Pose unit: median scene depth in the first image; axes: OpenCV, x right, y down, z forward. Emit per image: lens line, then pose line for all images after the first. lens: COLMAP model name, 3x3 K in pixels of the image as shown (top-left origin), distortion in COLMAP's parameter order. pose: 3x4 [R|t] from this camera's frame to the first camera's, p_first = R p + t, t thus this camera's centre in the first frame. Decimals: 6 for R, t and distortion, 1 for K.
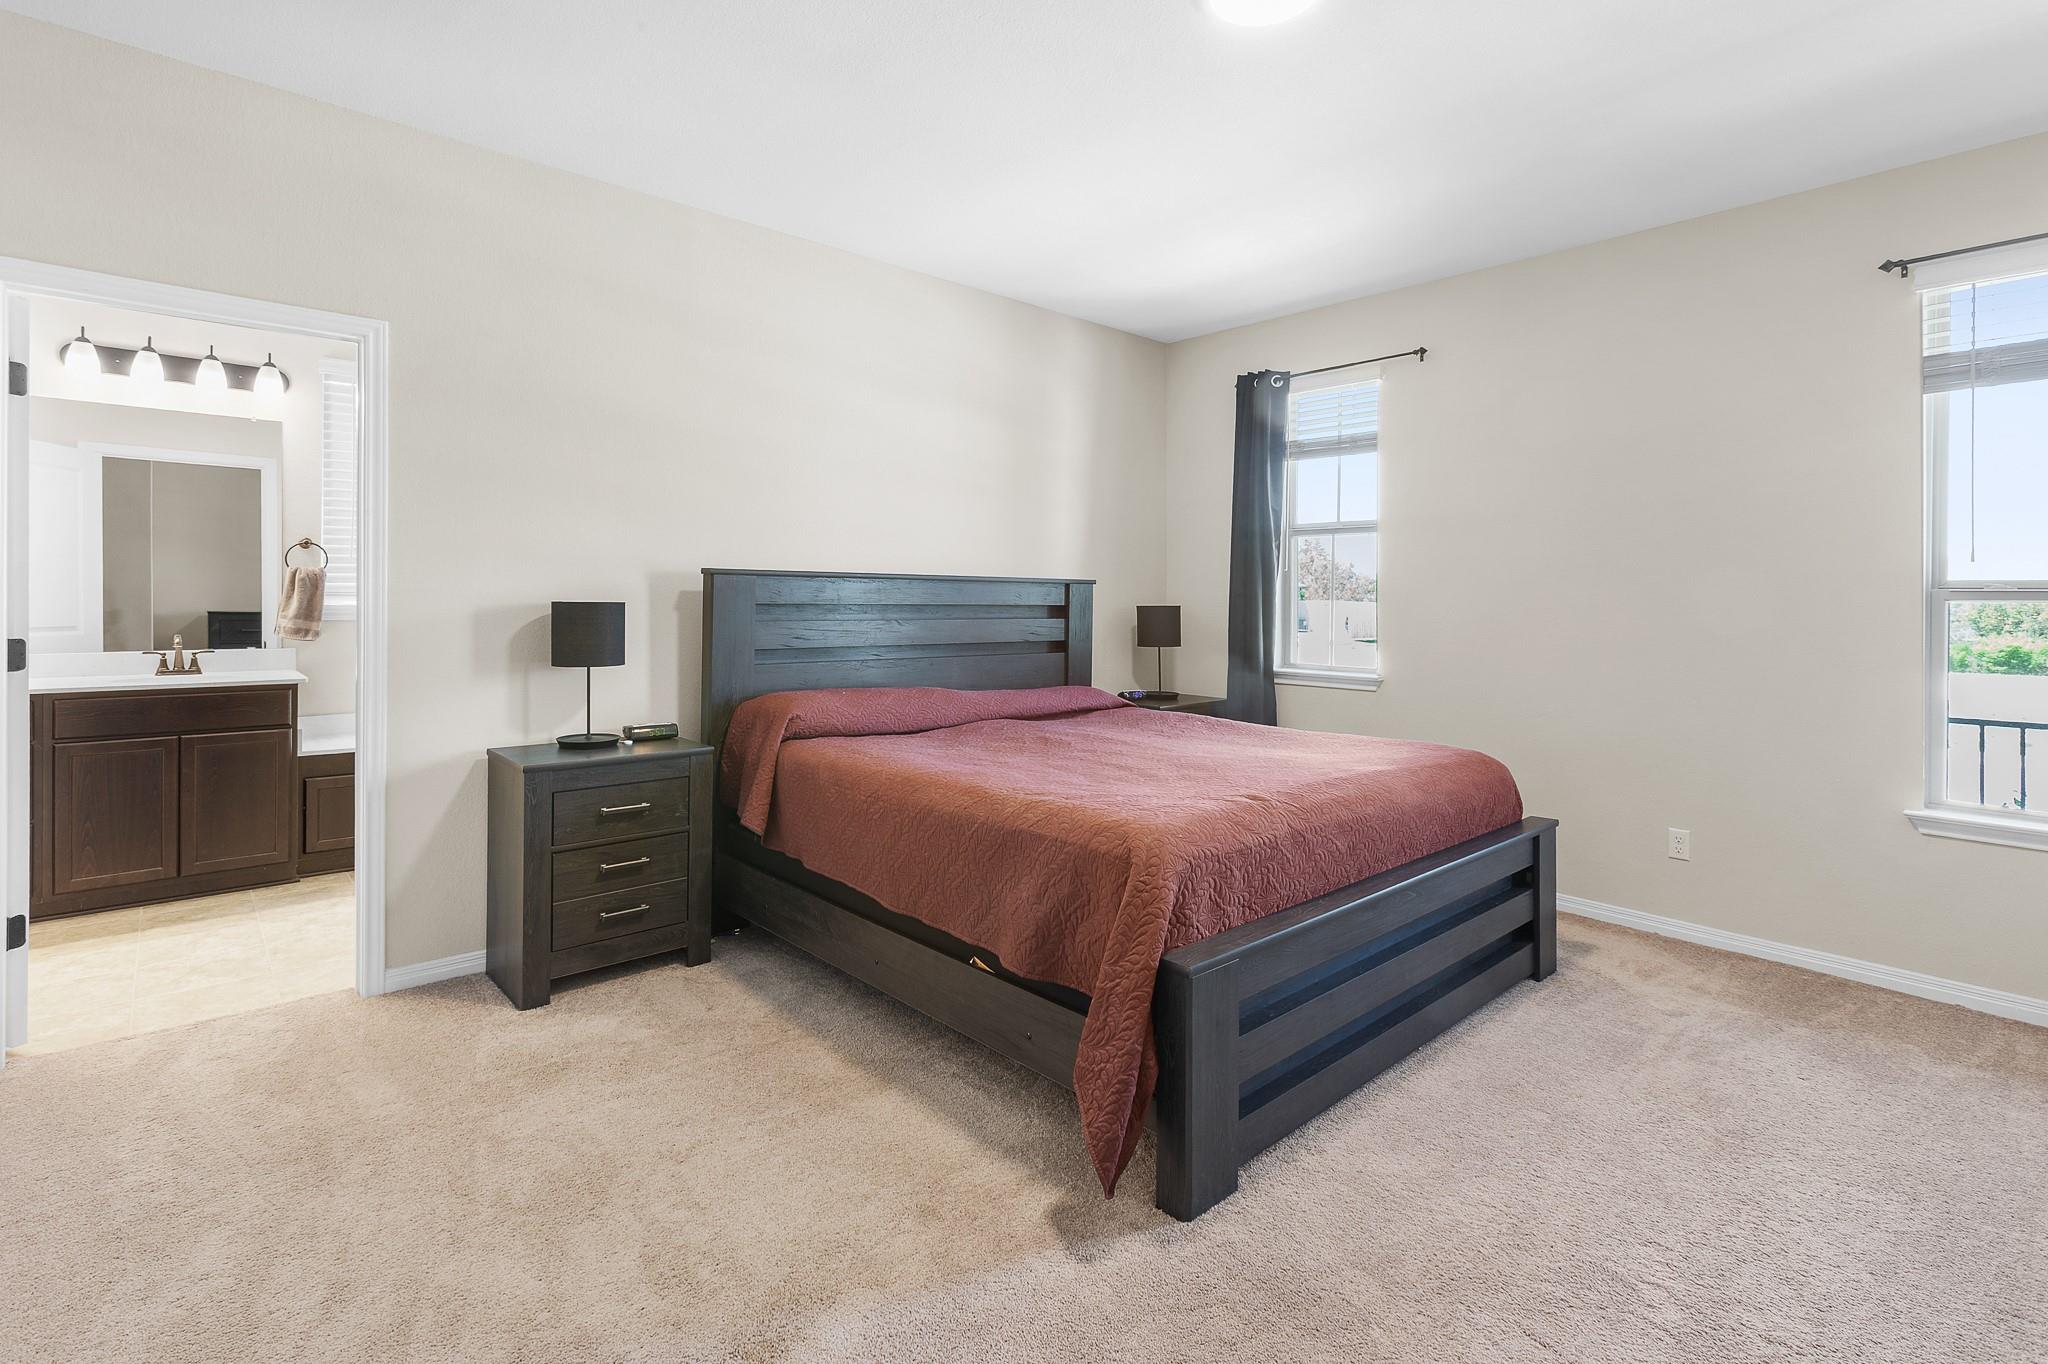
lens RADIAL K [[961.3, 0, 999.4], [0, 961.3, 616.3], [0, 0, 1]] dist [-0.028641, 0.034438]
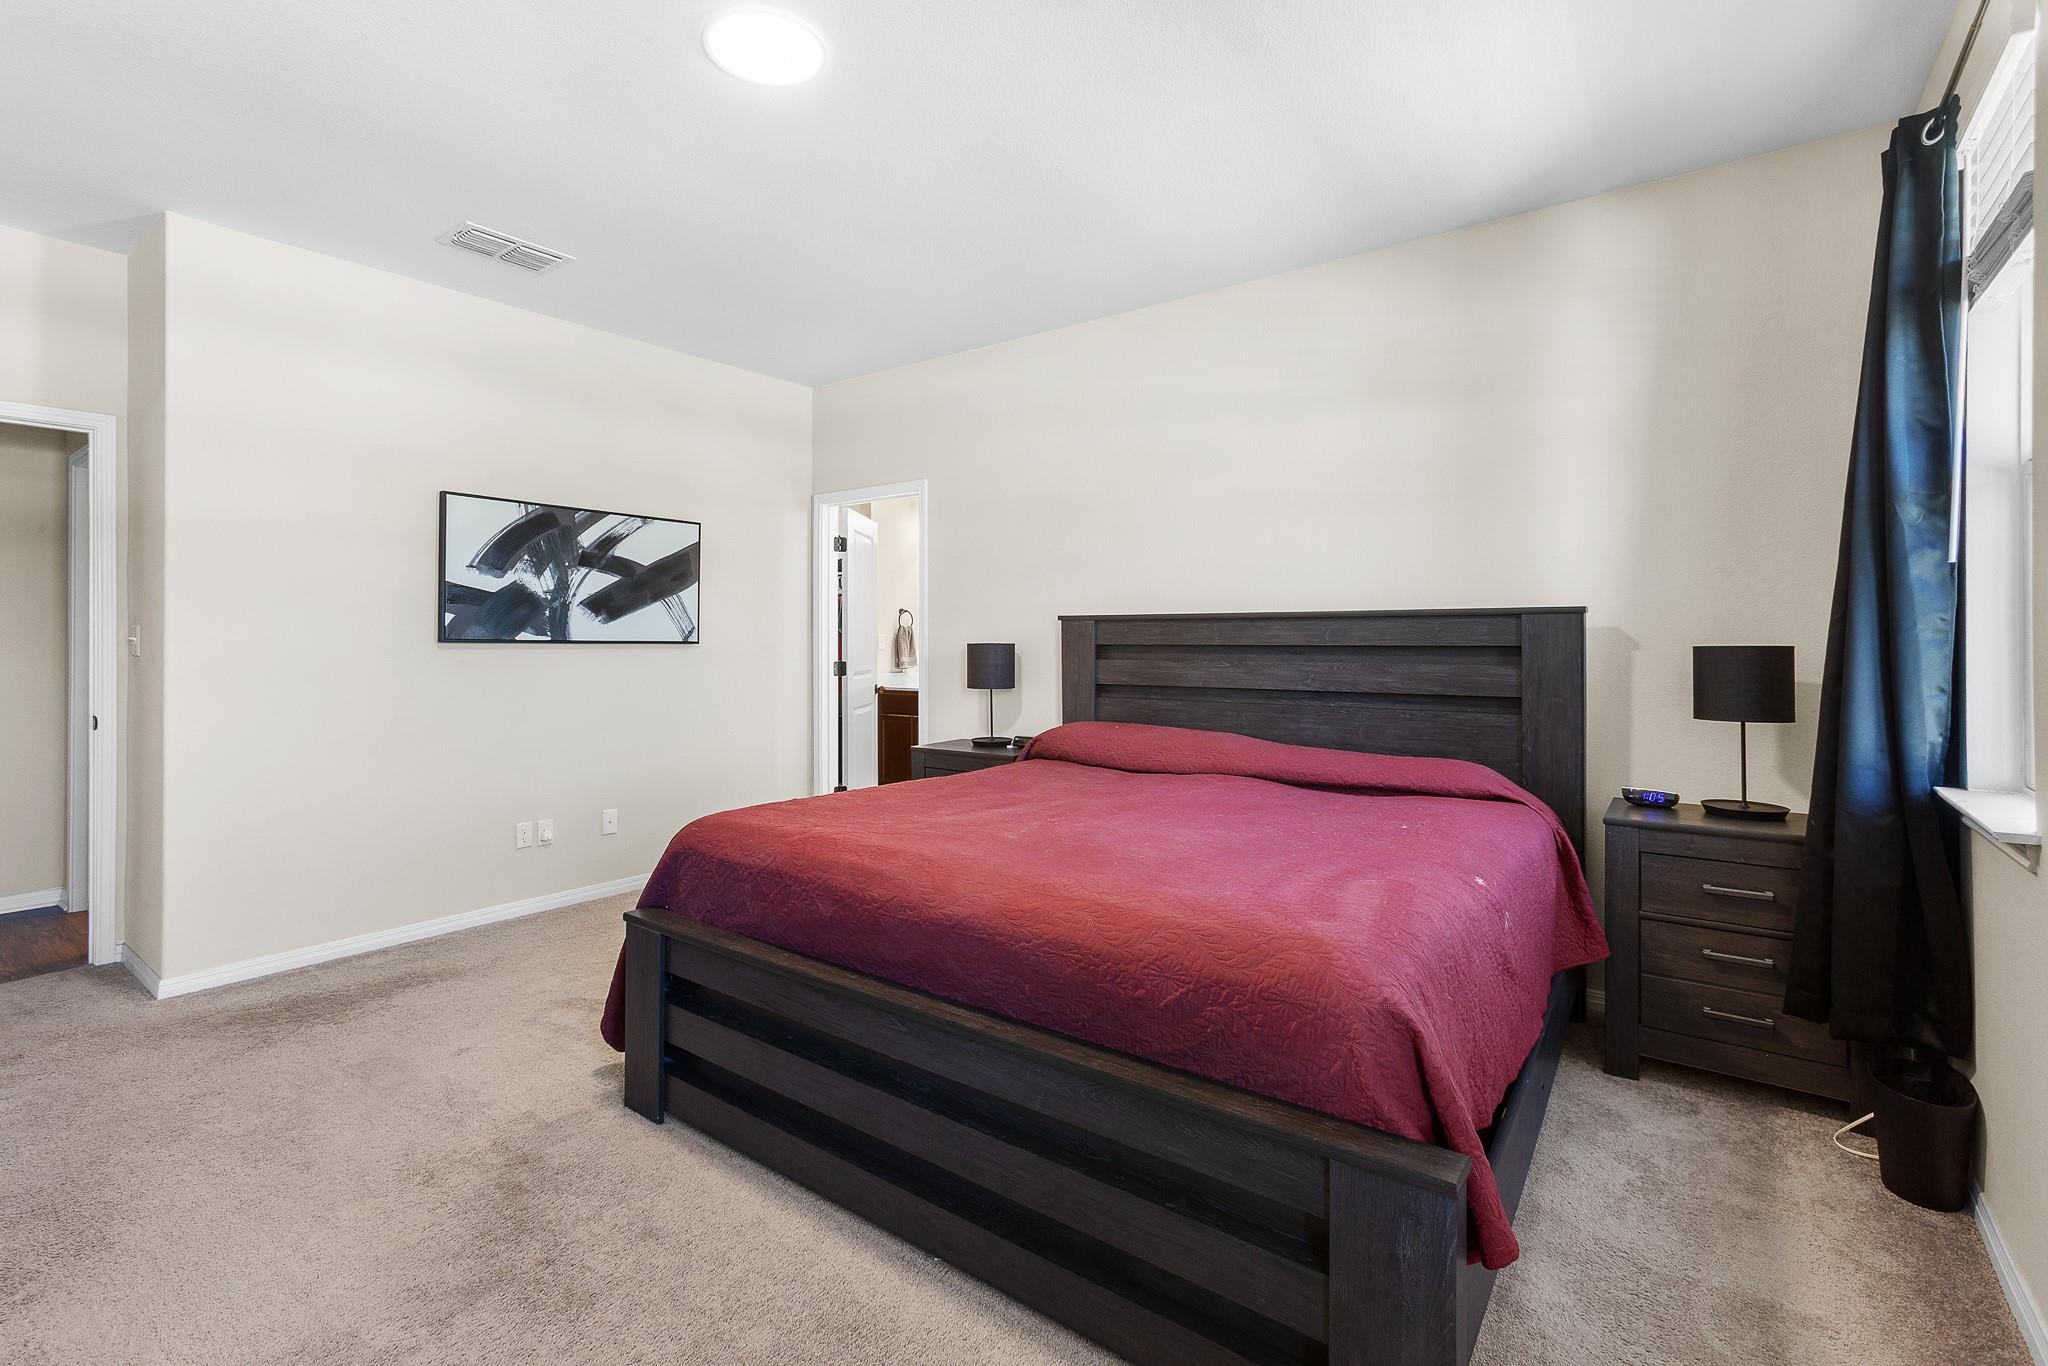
lens RADIAL K [[936.2, 0, 1003.1], [0, 936.2, 651.6], [0, 0, 1]] dist [-0.027315, 0.019288]
pose [[0.190409, 0.002024, -0.981703, 0.911565], [-0.012353, 0.999924, -0.000335, -0.003229], [0.981627, 0.012191, 0.190420, 0.733798]]
